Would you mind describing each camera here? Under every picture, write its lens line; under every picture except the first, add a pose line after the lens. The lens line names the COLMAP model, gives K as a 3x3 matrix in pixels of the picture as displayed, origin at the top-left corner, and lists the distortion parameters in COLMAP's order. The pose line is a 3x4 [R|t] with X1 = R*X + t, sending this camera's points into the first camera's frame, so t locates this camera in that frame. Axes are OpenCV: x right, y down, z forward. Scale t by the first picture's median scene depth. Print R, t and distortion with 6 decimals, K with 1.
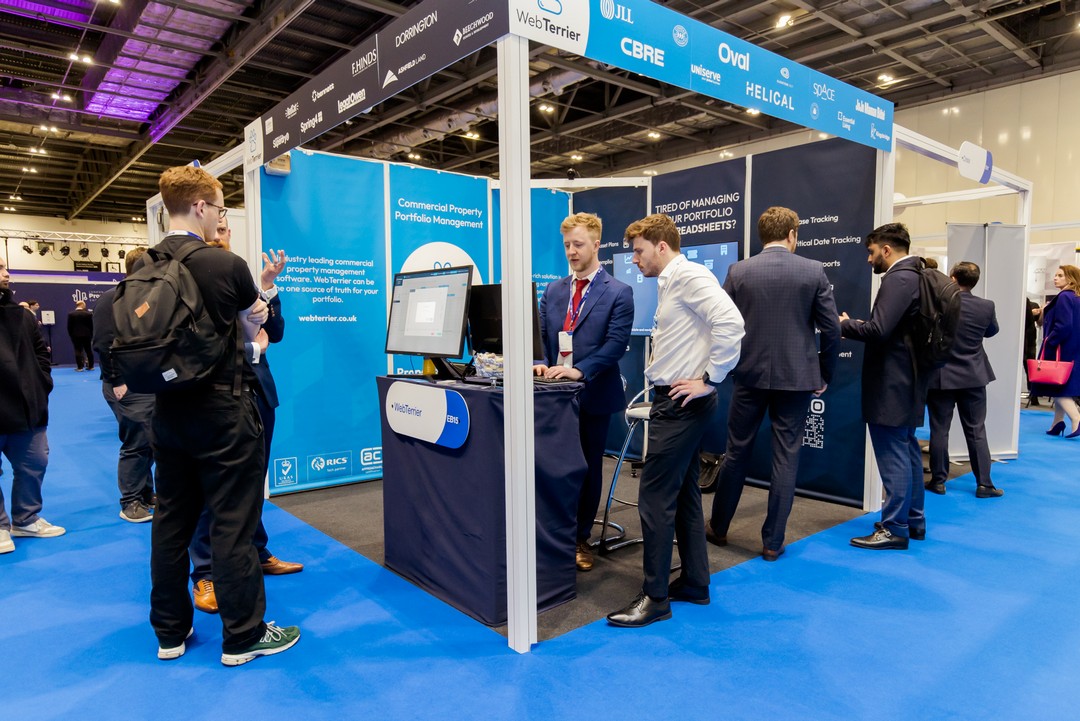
lens RADIAL K [[682.6, 0, 544.2], [0, 682.6, 364.3], [0, 0, 1]] dist [0.008015, -0.001449]
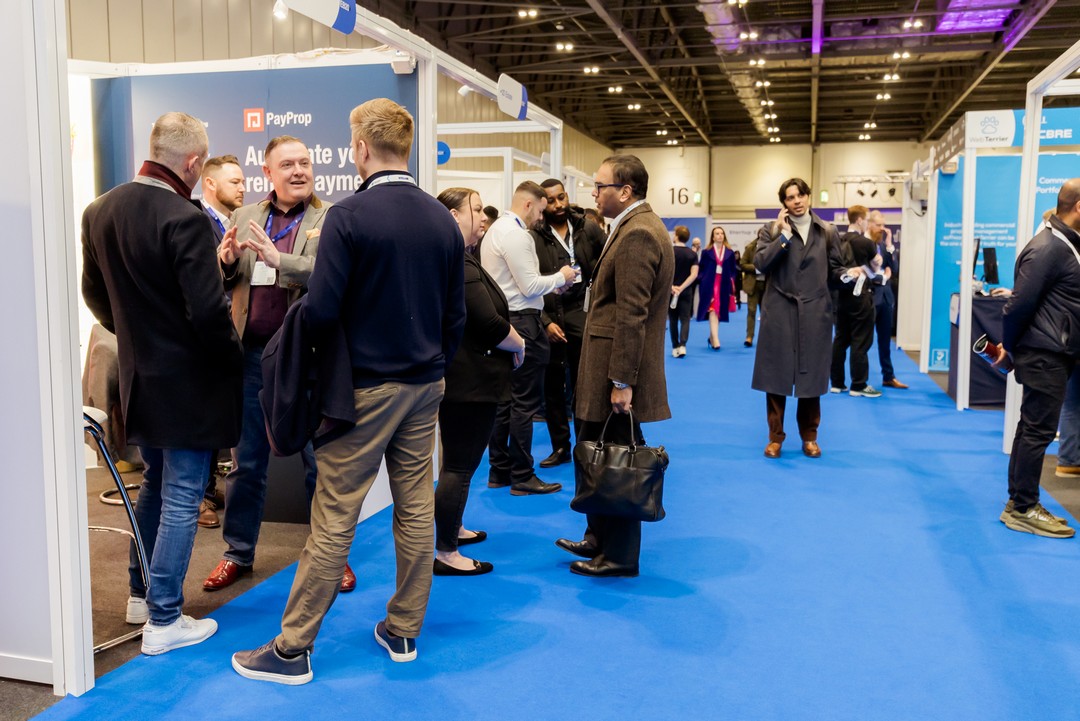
lens RADIAL K [[995.7, 0, 538.7], [0, 995.7, 365.9], [0, 0, 1]] dist [0.017257, 0.014058]
pose [[0.561597, 0.101887, -0.821114, 0.181621], [-0.068212, 0.994712, 0.076774, 0.010625], [0.824594, 0.012893, 0.565577, -0.196043]]
